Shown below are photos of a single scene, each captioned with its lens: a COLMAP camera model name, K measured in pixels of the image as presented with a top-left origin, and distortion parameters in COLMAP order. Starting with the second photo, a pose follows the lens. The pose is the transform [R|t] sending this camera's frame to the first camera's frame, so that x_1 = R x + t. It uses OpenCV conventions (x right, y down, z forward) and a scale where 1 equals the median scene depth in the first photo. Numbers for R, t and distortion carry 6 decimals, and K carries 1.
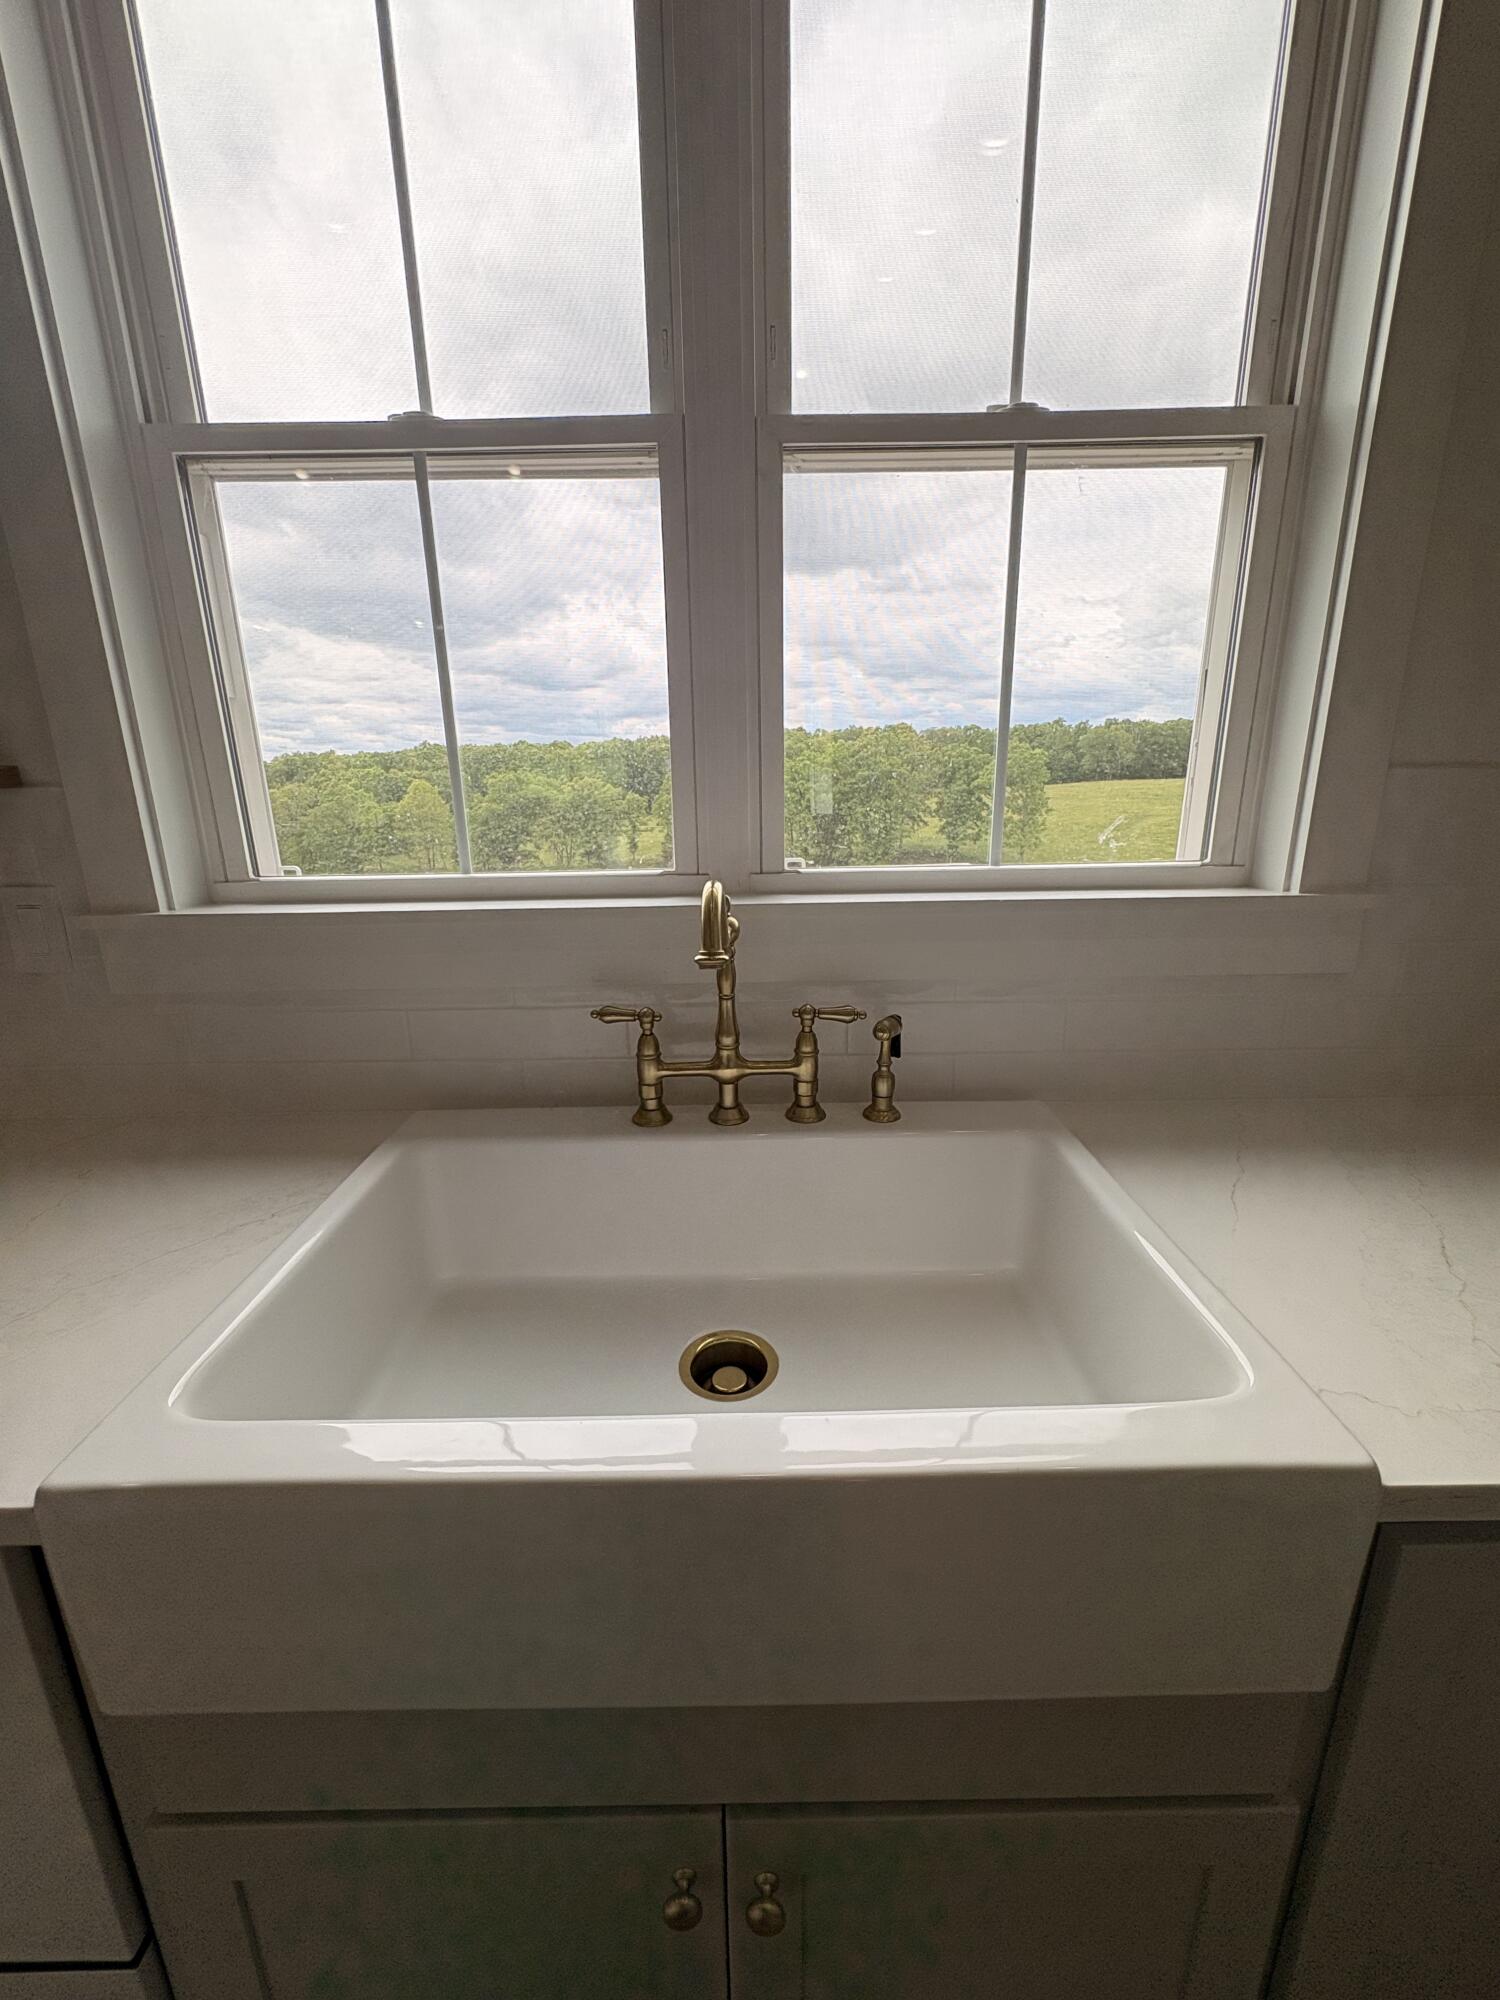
lens RADIAL K [[797.0, 0, 746.1], [0, 797.0, 992.9], [0, 0, 1]] dist [0.000226, 0.000035]
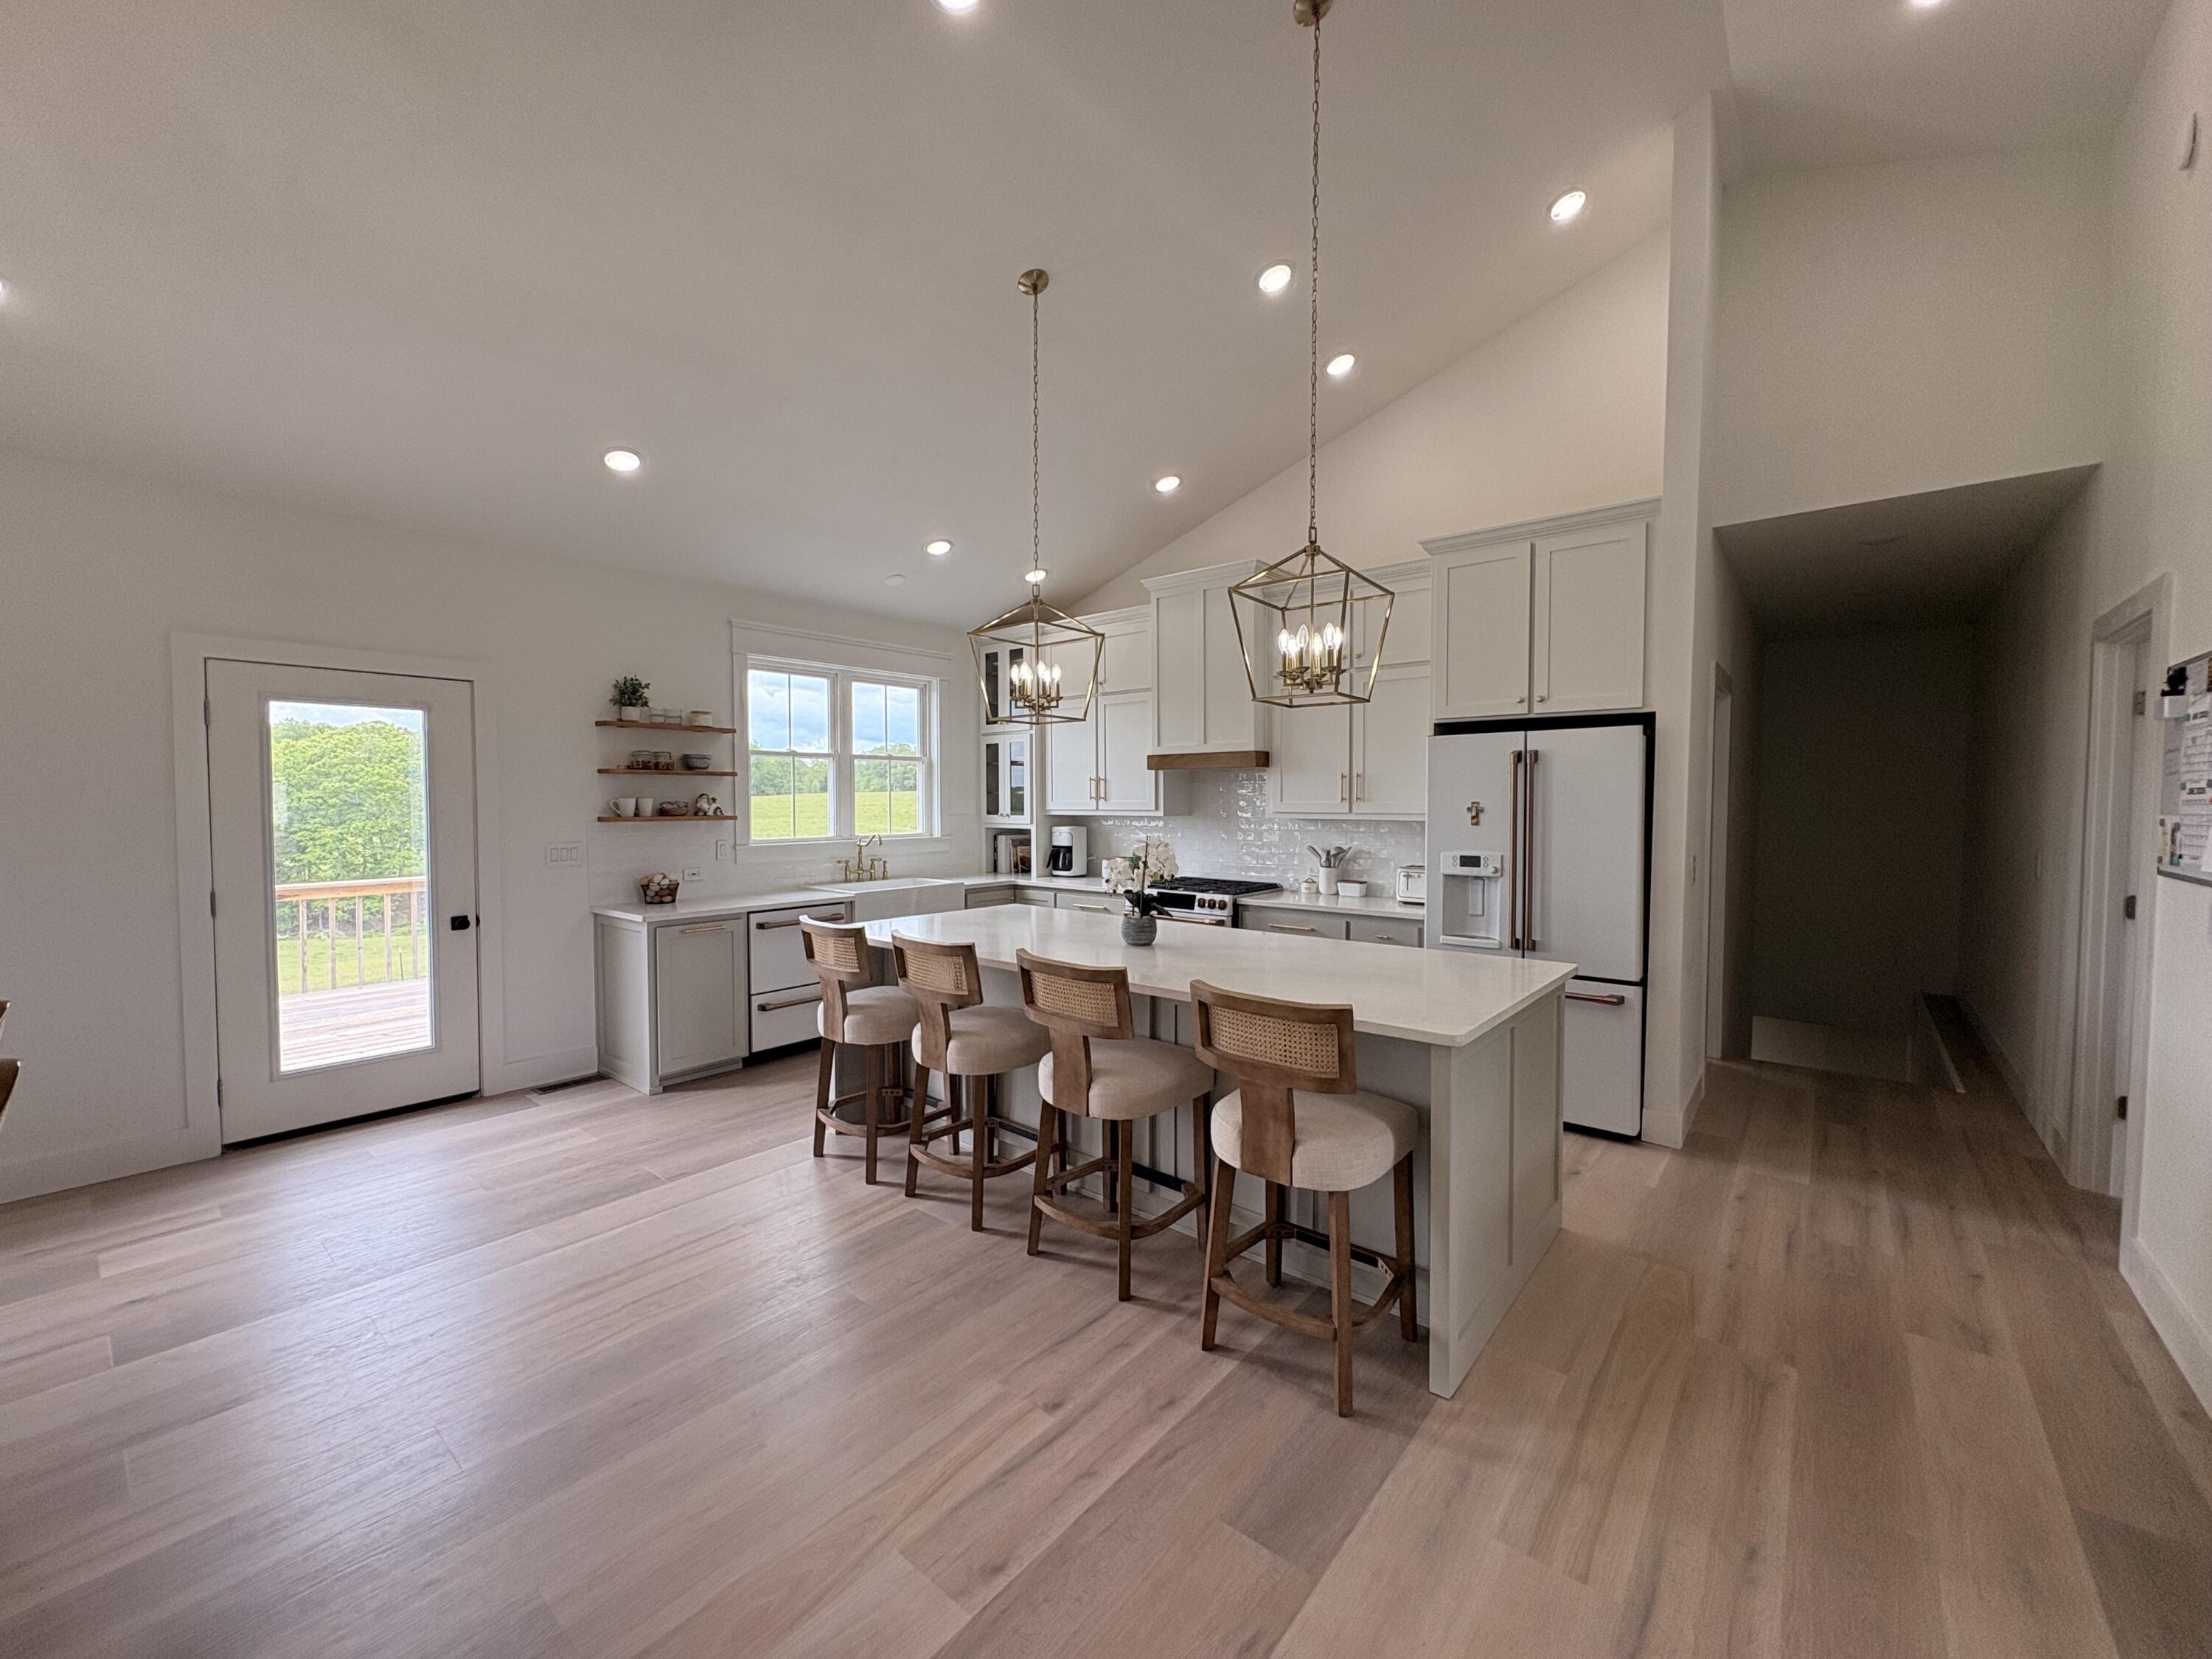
lens RADIAL K [[881.5, 0, 1105.6], [0, 881.5, 830.8], [0, 0, 1]] dist [0.000226, 0.000035]
pose [[0.633539, -0.014465, 0.773575, -3.418110], [0.185853, 0.973396, -0.134008, 0.895714], [-0.751057, 0.228671, 0.619373, -3.784081]]
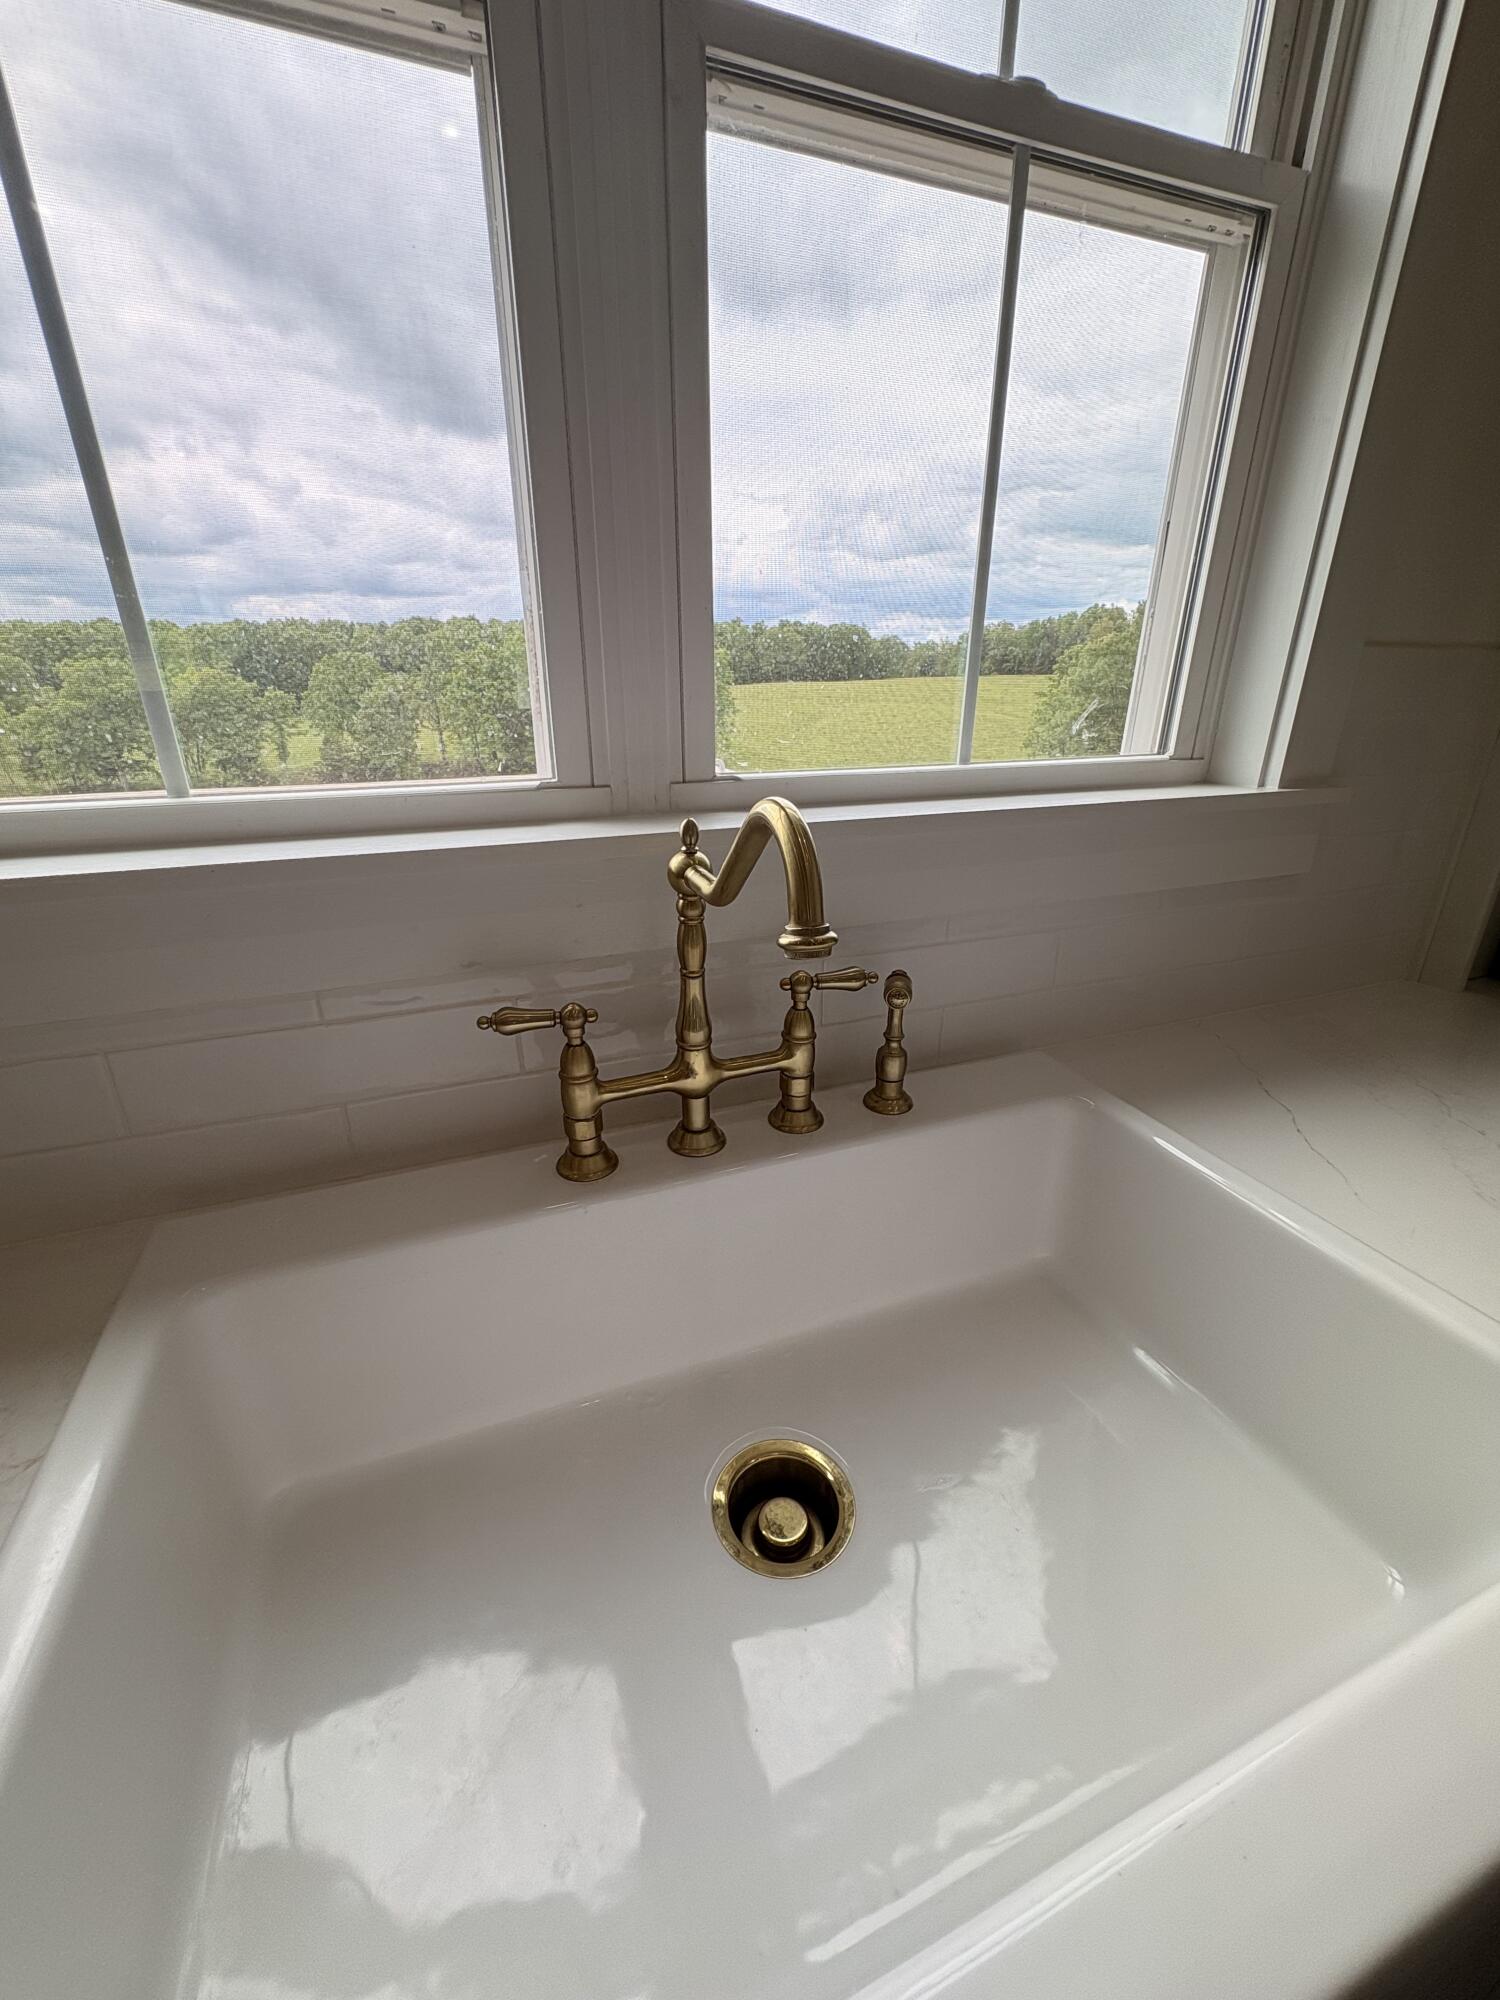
lens RADIAL K [[797.0, 0, 742.8], [0, 797.0, 992.6], [0, 0, 1]] dist [0.000226, 0.000035]
pose [[0.933090, -0.116952, 0.340096, -0.206376], [0.077331, 0.988774, 0.127853, -0.059126], [-0.351231, -0.092998, 0.931659, 0.351586]]
